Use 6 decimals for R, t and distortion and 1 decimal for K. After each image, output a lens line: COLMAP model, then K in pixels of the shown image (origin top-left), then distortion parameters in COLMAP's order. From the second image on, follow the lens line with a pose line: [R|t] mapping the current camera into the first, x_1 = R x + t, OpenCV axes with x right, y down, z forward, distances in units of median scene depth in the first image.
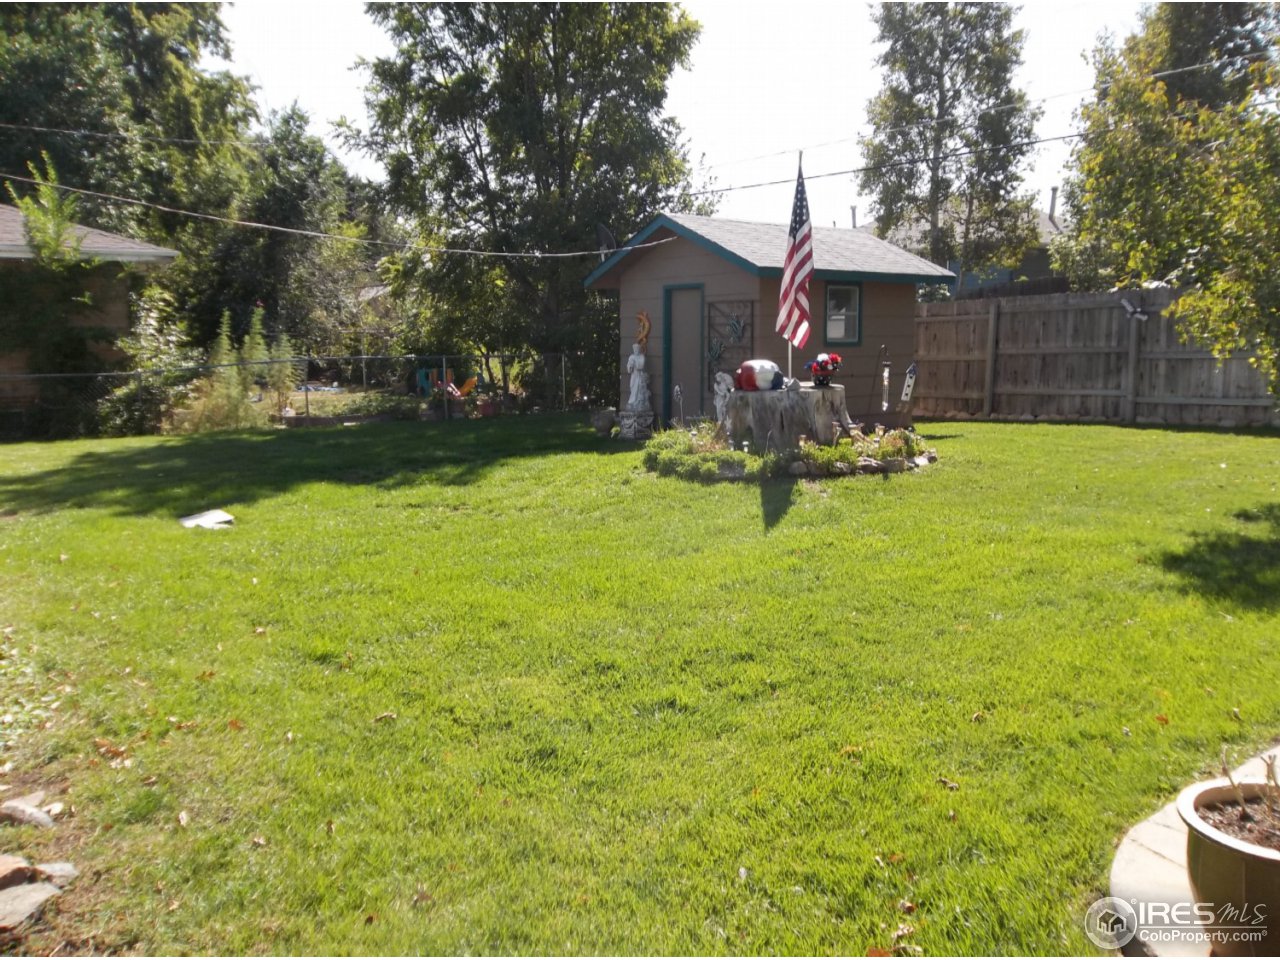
lens RADIAL K [[1033.6, 0, 640.5], [0, 1033.6, 481.0], [0, 0, 1]] dist [-0.029978, 0.017210]
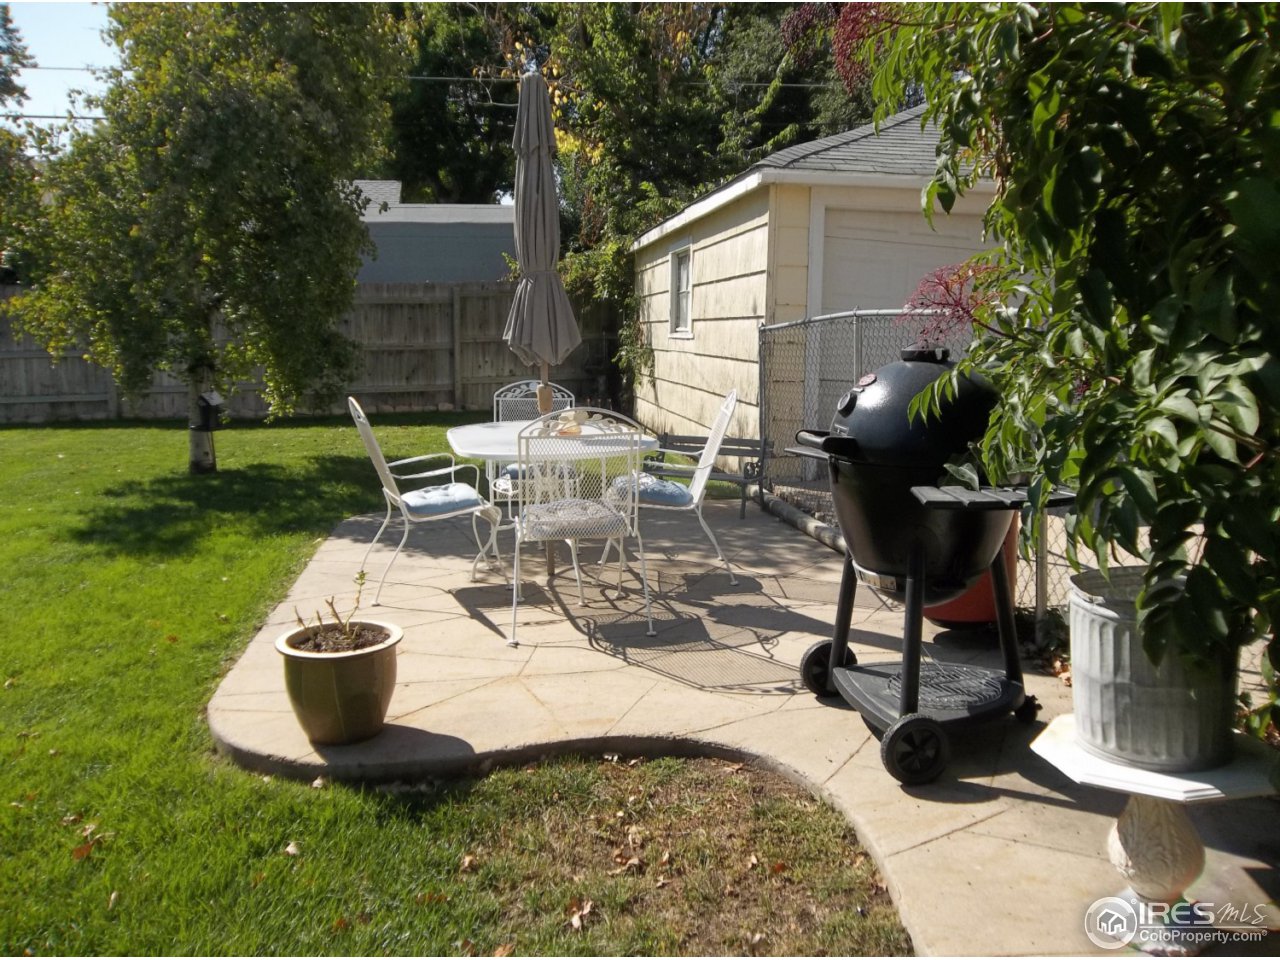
lens RADIAL K [[1033.6, 0, 639.5], [0, 1033.6, 479.5], [0, 0, 1]] dist [-0.029978, 0.017210]
pose [[0.455029, -0.107636, 0.883947, -0.168278], [0.112394, 0.991671, 0.062896, 0.015453], [-0.883355, 0.070731, 0.463337, -0.045195]]
